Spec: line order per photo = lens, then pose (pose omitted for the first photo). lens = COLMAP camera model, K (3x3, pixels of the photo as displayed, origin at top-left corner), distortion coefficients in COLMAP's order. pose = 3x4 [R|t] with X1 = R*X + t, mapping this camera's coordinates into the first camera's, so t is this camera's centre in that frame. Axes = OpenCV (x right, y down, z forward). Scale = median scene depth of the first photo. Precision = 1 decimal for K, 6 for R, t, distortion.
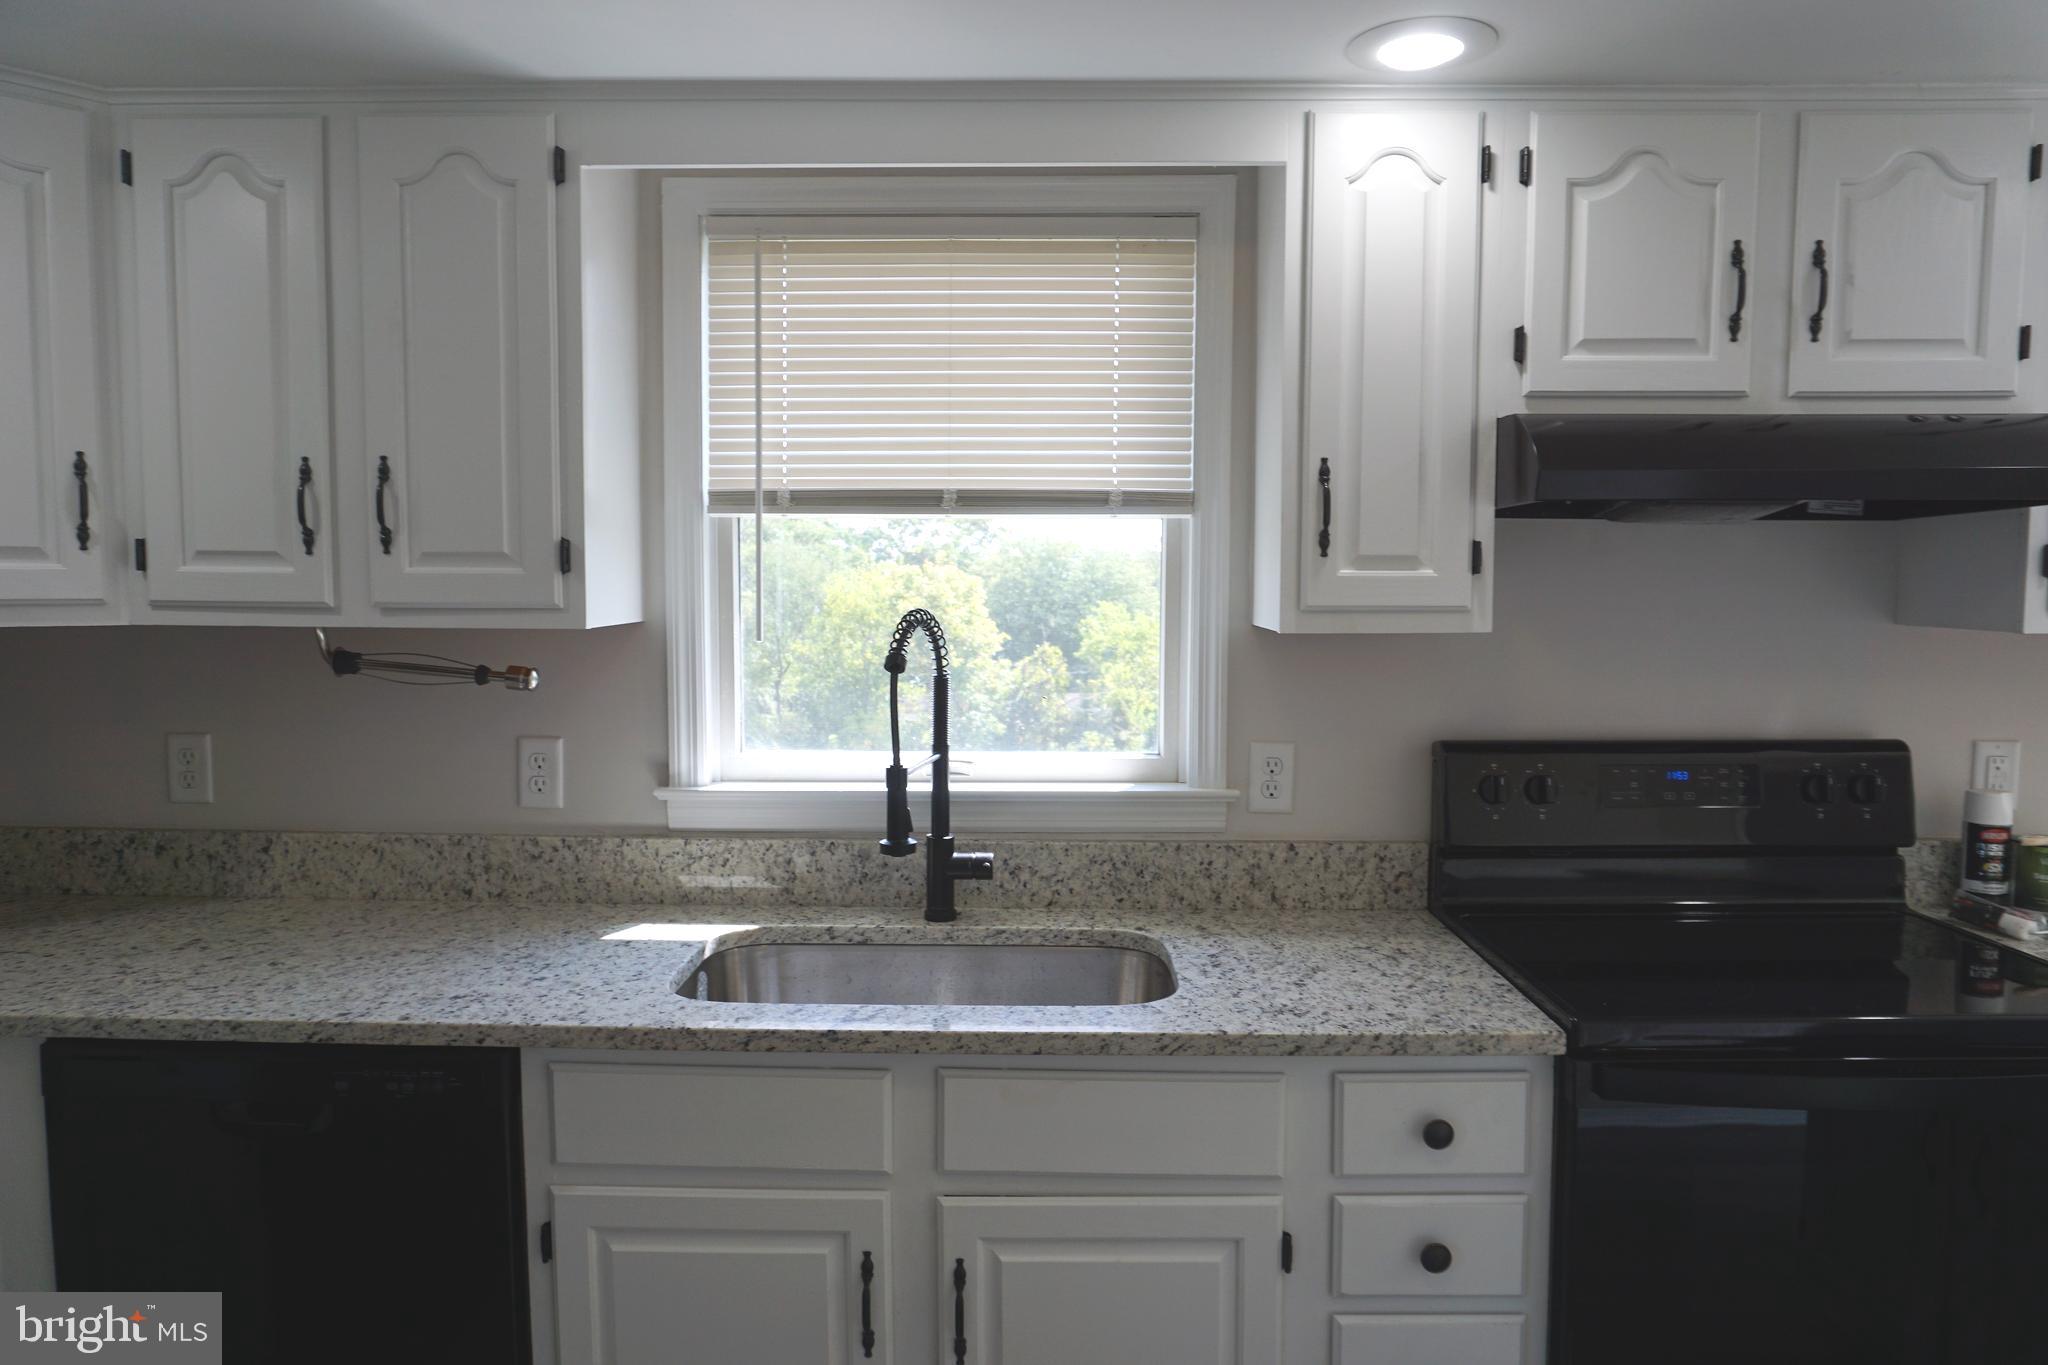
lens RADIAL K [[1384.5, 0, 986.4], [0, 1384.5, 678.3], [0, 0, 1]] dist [-0.063483, 0.058249]
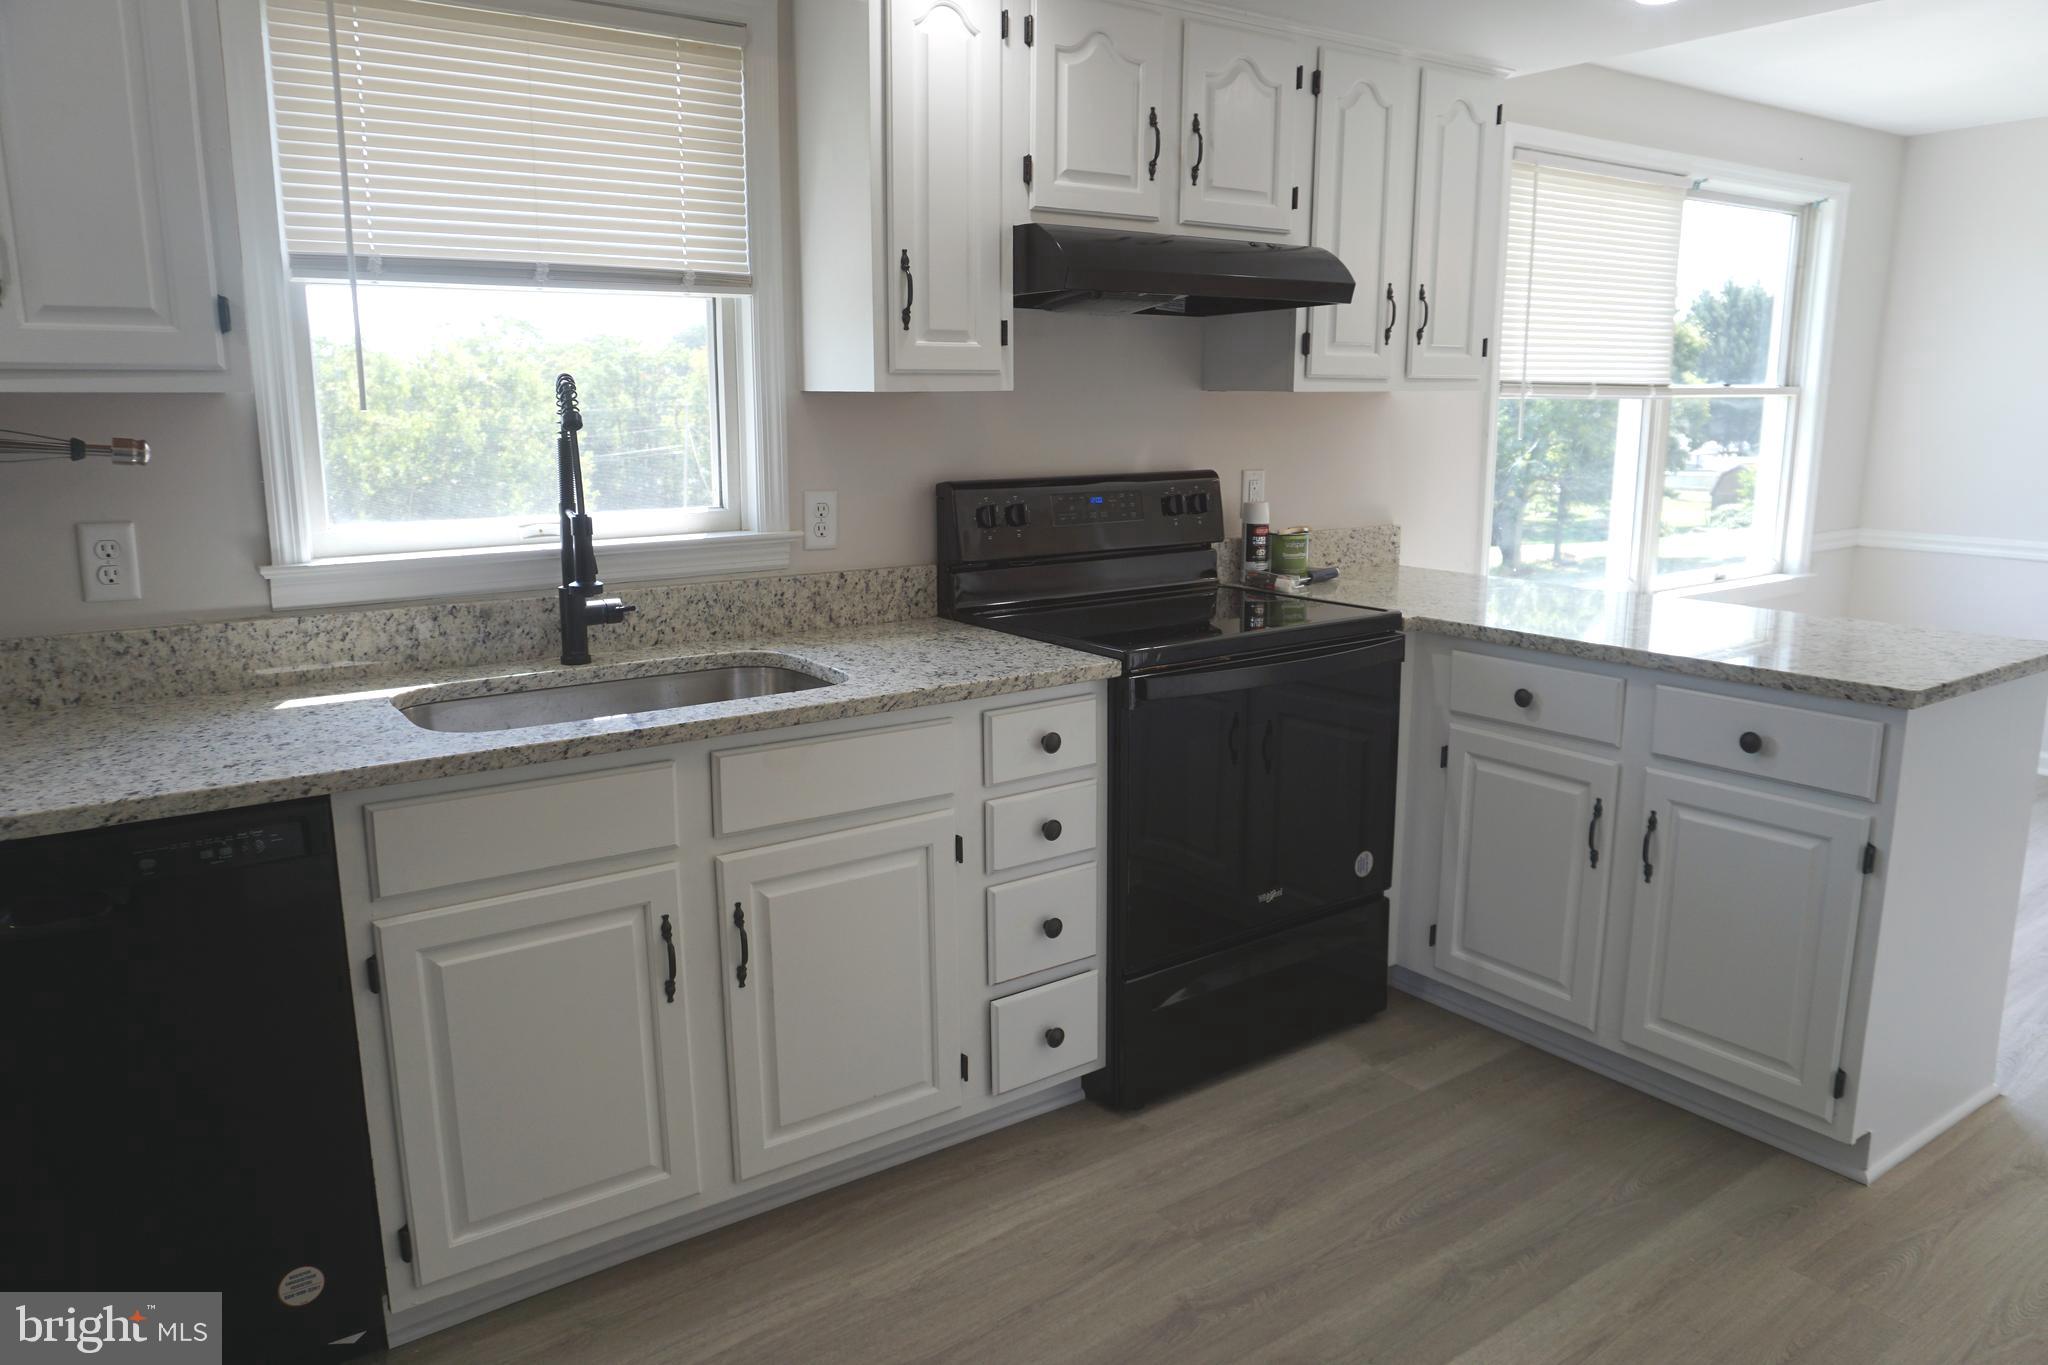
lens RADIAL K [[1447.7, 0, 1024.0], [0, 1447.7, 682.5], [0, 0, 1]] dist [-0.047479, 0.034779]
pose [[0.797544, -0.120566, 0.591090, -0.433693], [0.044681, 0.988940, 0.141429, 0.043373], [-0.601604, -0.086386, 0.794110, -0.128504]]
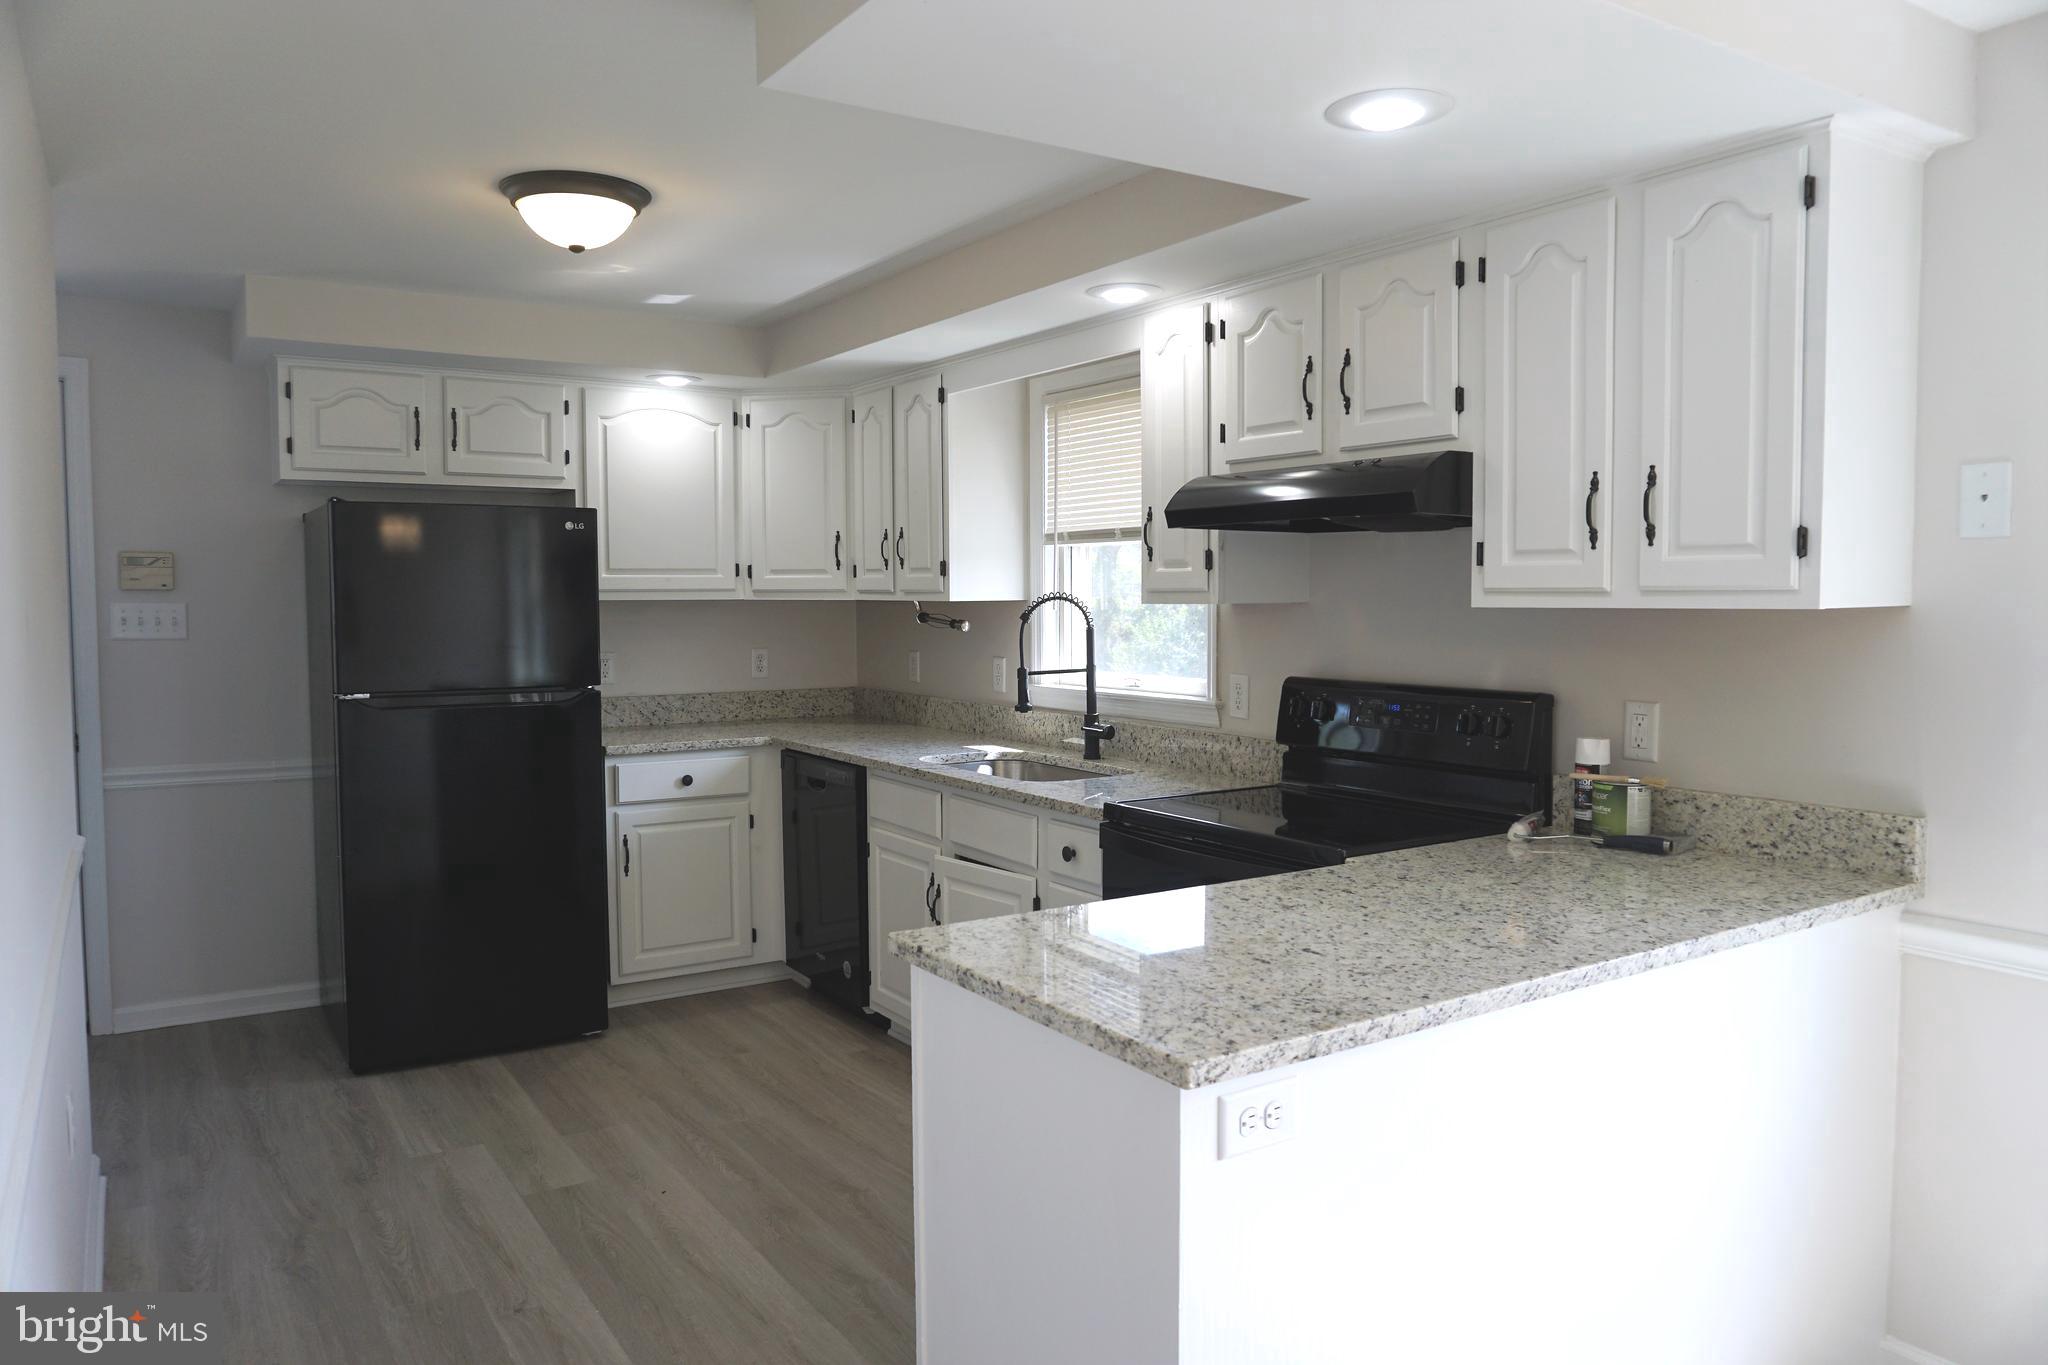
lens RADIAL K [[1384.5, 0, 986.4], [0, 1384.5, 678.3], [0, 0, 1]] dist [-0.063483, 0.058249]
pose [[0.547064, 0.048344, -0.835694, 1.465943], [-0.053388, 0.998313, 0.022802, 0.030162], [0.835387, 0.032142, 0.548722, -0.152276]]
